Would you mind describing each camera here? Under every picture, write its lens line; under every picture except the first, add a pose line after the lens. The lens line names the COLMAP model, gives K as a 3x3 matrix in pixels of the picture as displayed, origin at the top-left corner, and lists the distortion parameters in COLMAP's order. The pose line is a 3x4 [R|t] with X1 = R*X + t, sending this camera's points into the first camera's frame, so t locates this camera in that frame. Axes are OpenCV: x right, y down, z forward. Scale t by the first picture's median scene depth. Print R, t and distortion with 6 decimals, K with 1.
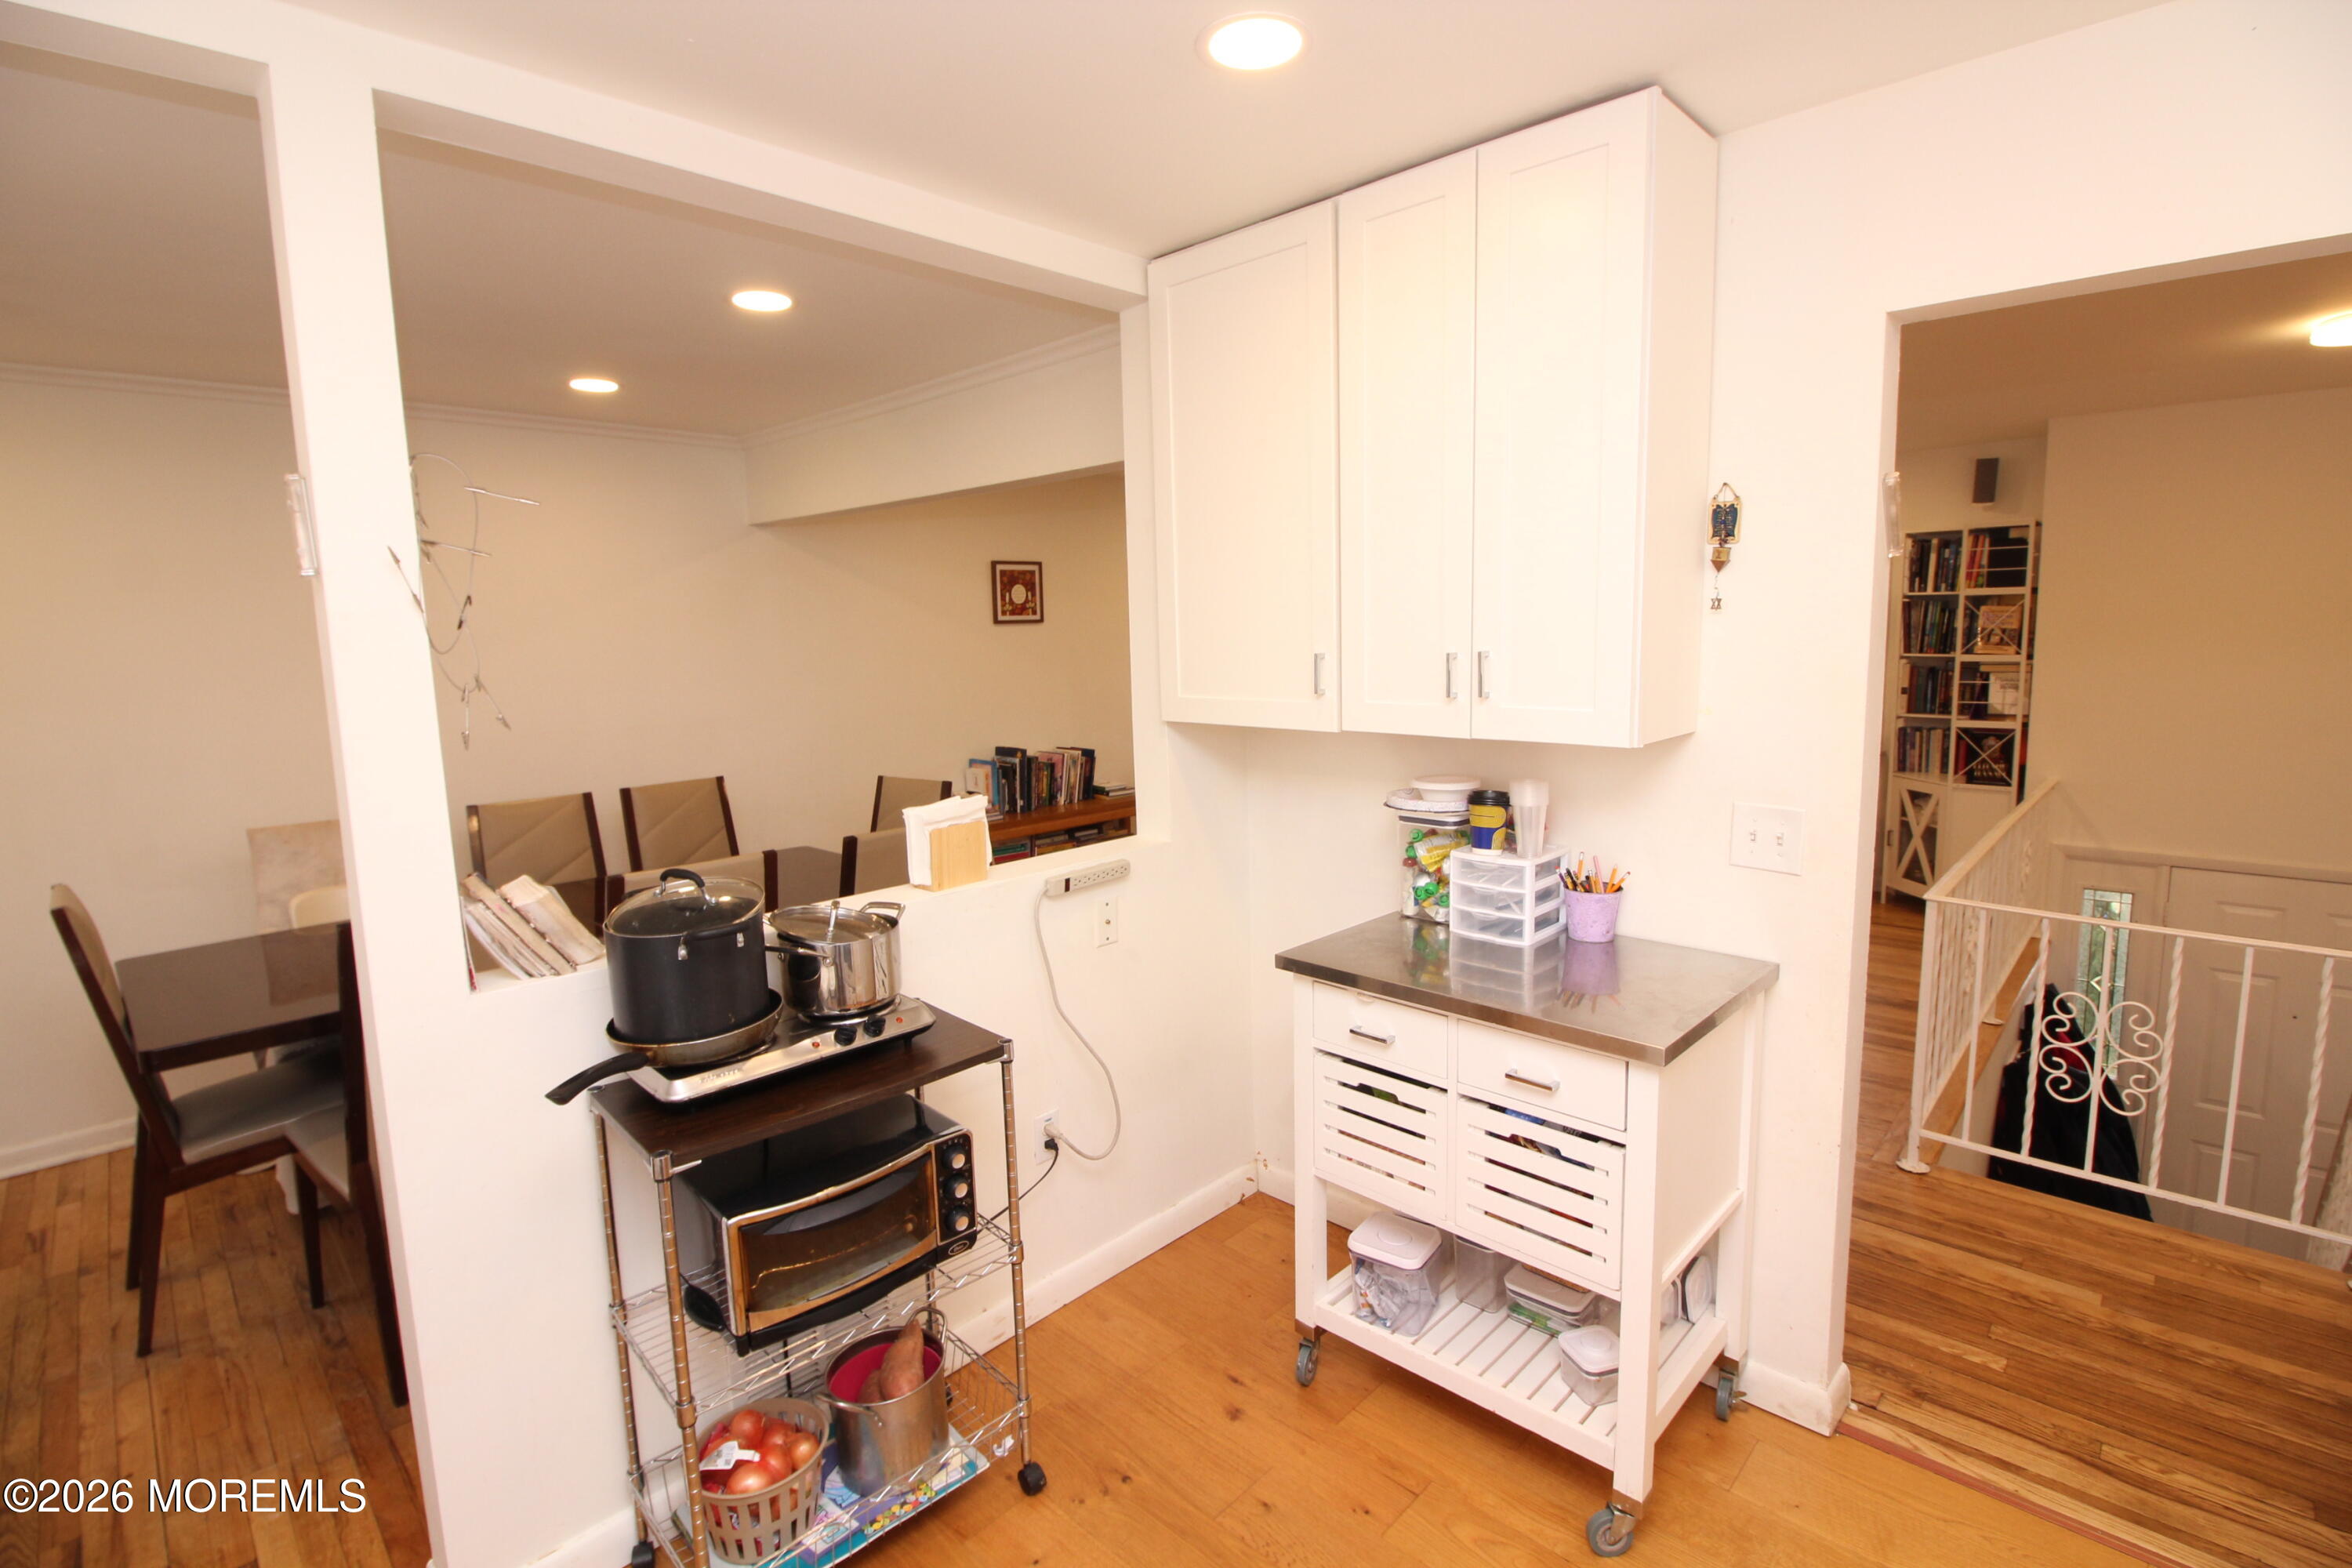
lens RADIAL K [[1101.5, 0, 1174.3], [0, 1101.5, 772.3], [0, 0, 1]] dist [-0.017572, -0.000634]
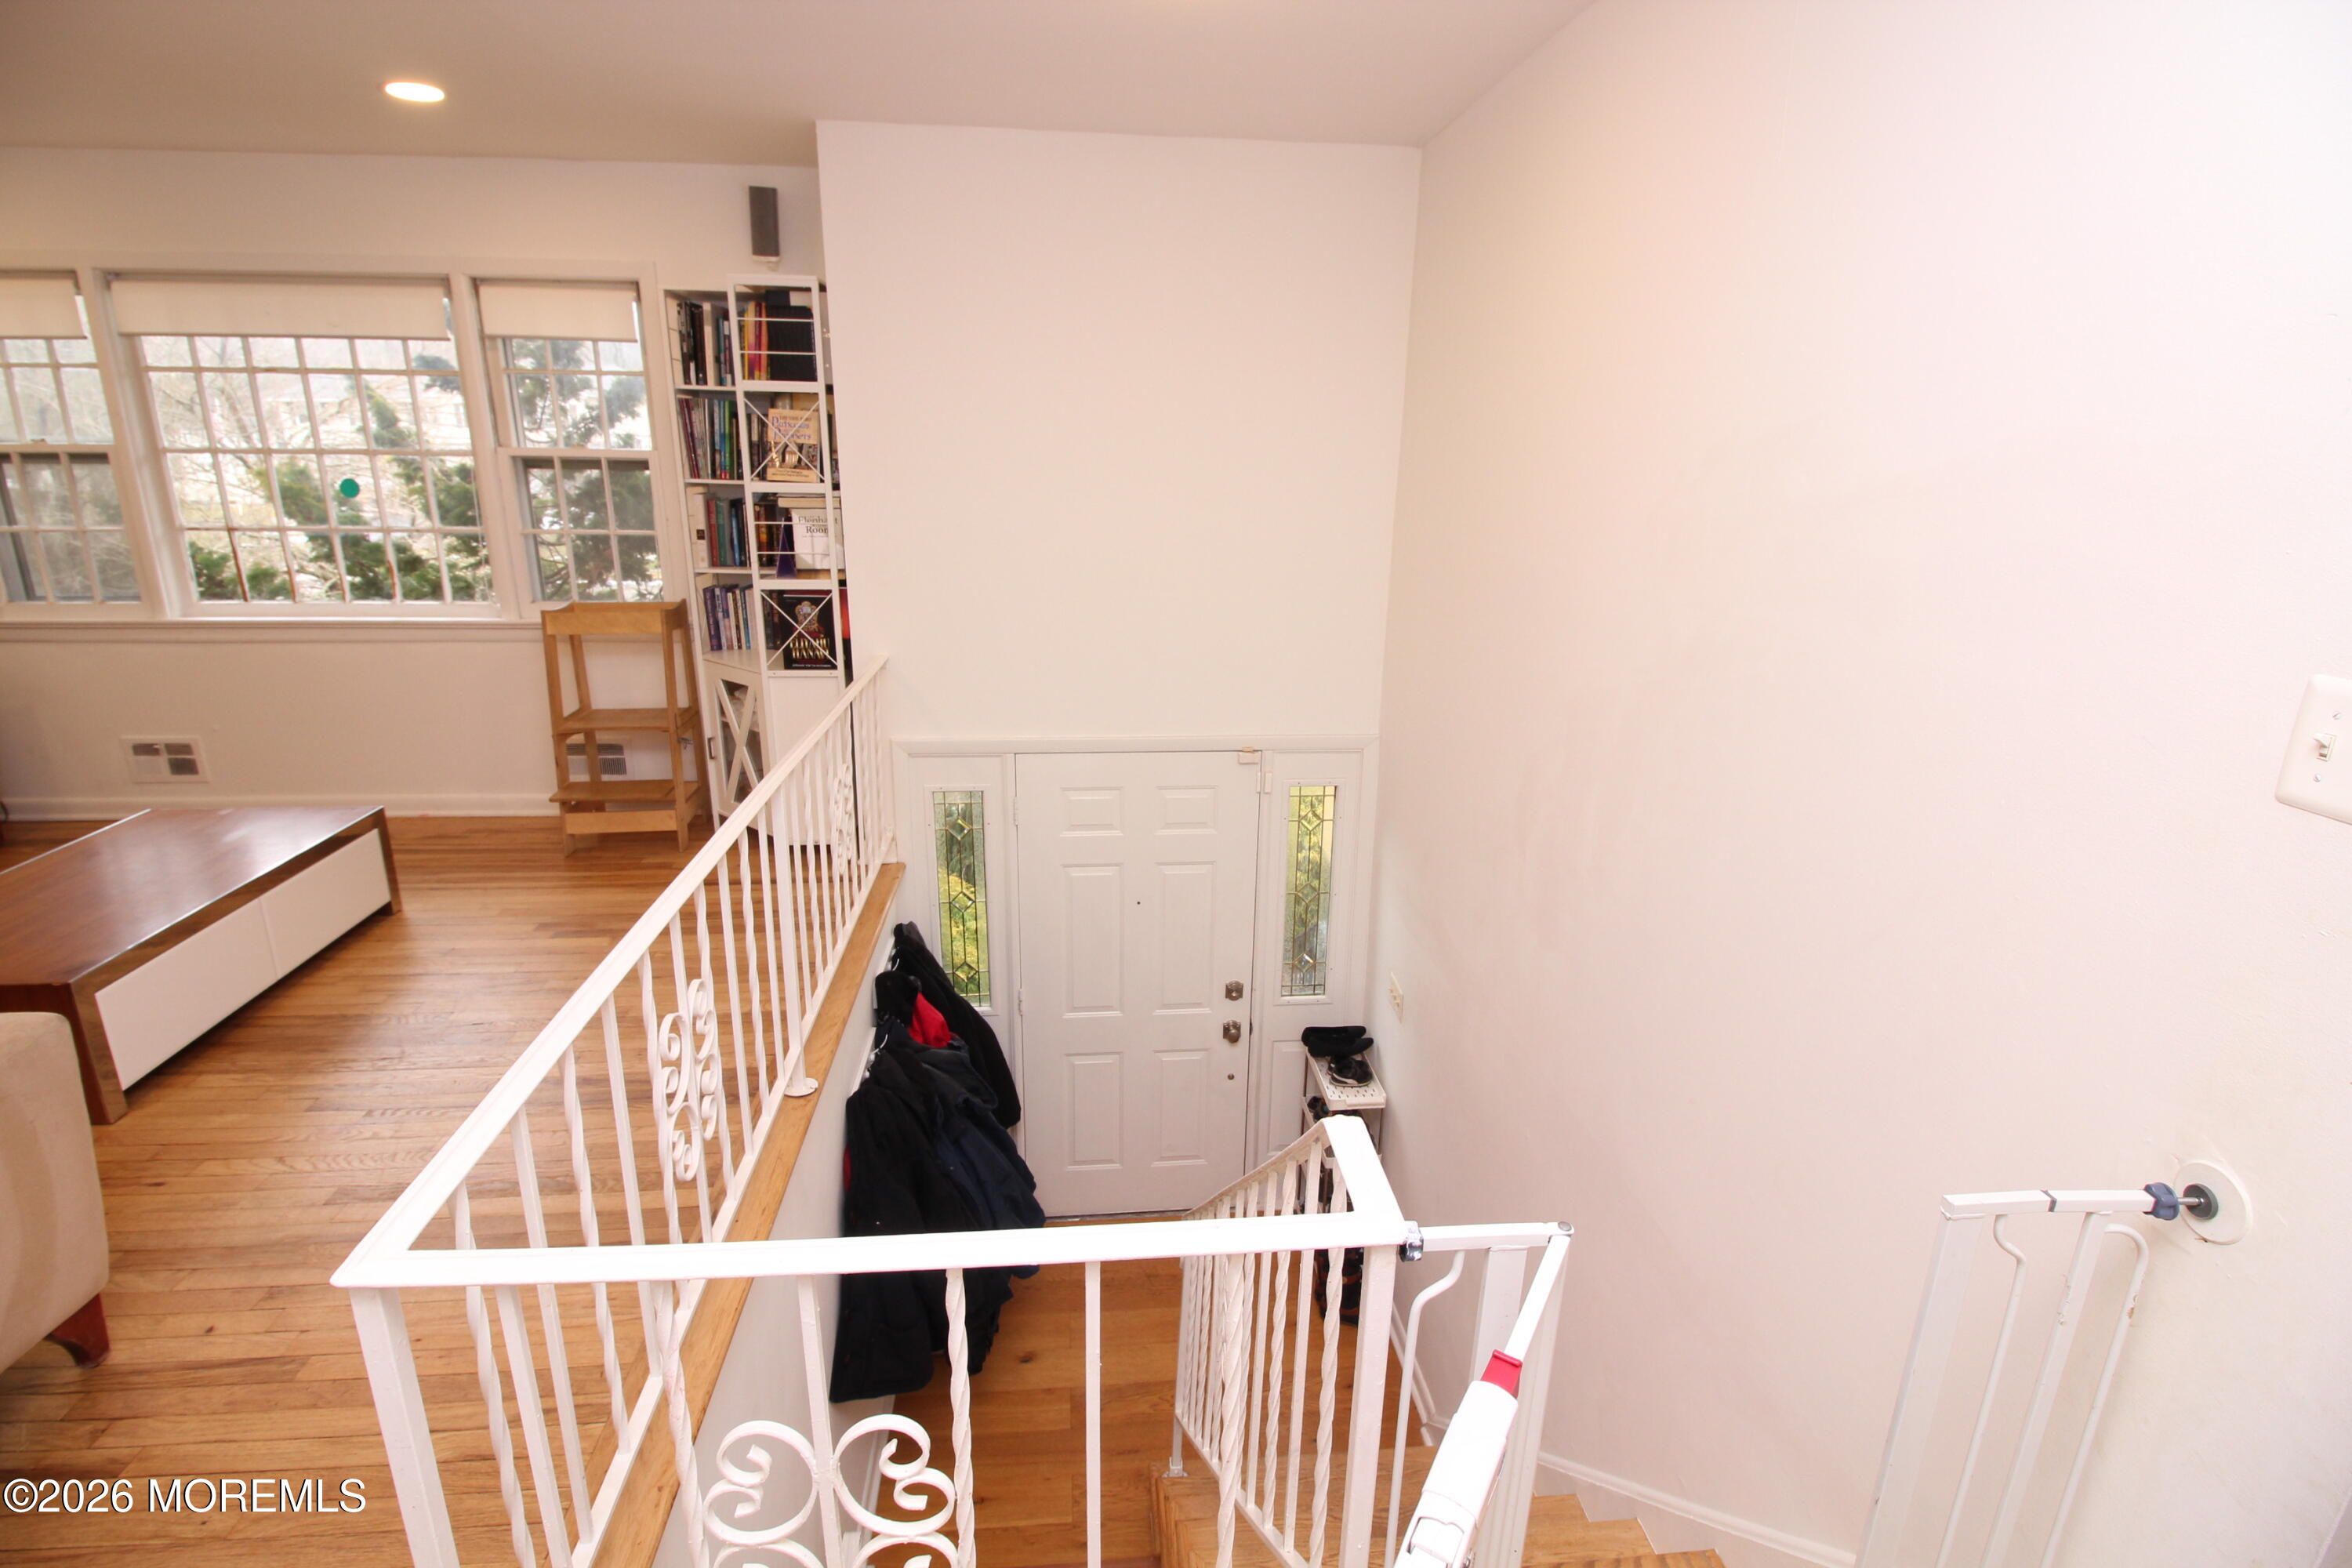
lens RADIAL K [[1101.5, 0, 1172.0], [0, 1101.5, 773.3], [0, 0, 1]] dist [-0.017572, -0.000634]
pose [[0.652433, -0.190925, 0.733402, 0.362676], [0.066200, 0.978404, 0.195814, -0.047749], [-0.754949, -0.079205, 0.650982, 0.348963]]
